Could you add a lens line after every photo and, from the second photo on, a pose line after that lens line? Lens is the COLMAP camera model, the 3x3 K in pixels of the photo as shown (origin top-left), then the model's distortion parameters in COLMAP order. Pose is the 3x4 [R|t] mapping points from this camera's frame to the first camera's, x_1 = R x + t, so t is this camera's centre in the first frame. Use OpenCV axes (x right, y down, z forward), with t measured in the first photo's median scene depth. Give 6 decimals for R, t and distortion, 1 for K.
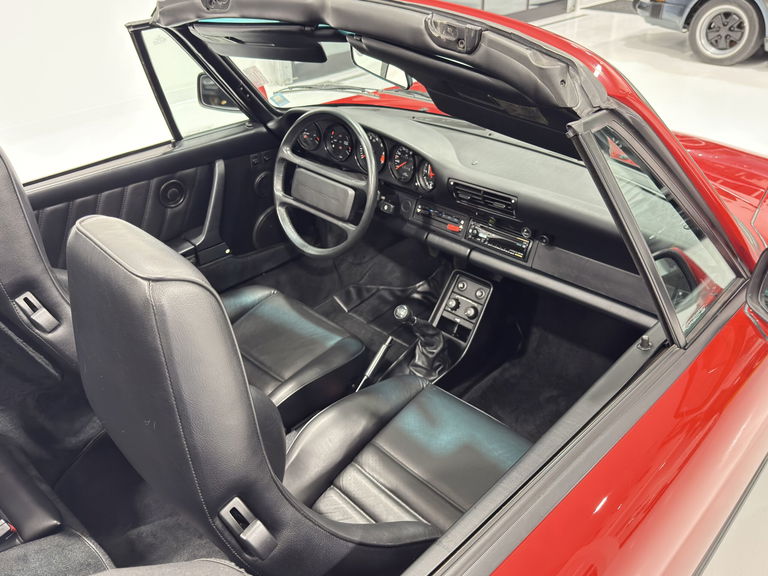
lens RADIAL K [[618.7, 0, 384.0], [0, 618.7, 288.0], [0, 0, 1]] dist [0.122385, -0.225573]
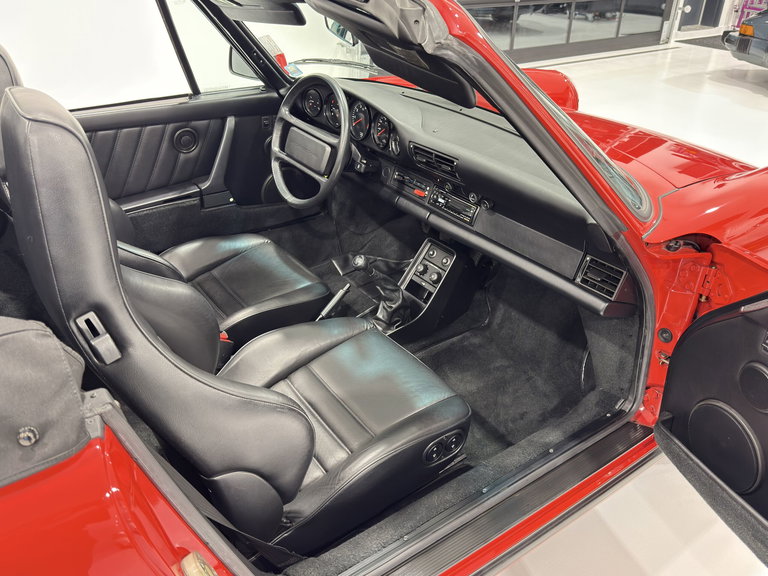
lens RADIAL K [[611.7, 0, 384.0], [0, 611.7, 288.0], [0, 0, 1]] dist [0.086423, -0.125303]
pose [[0.984840, 0.125136, -0.120131, 0.191575], [-0.127762, 0.991701, -0.014381, 0.088414], [0.117334, 0.029511, 0.992654, -0.070839]]
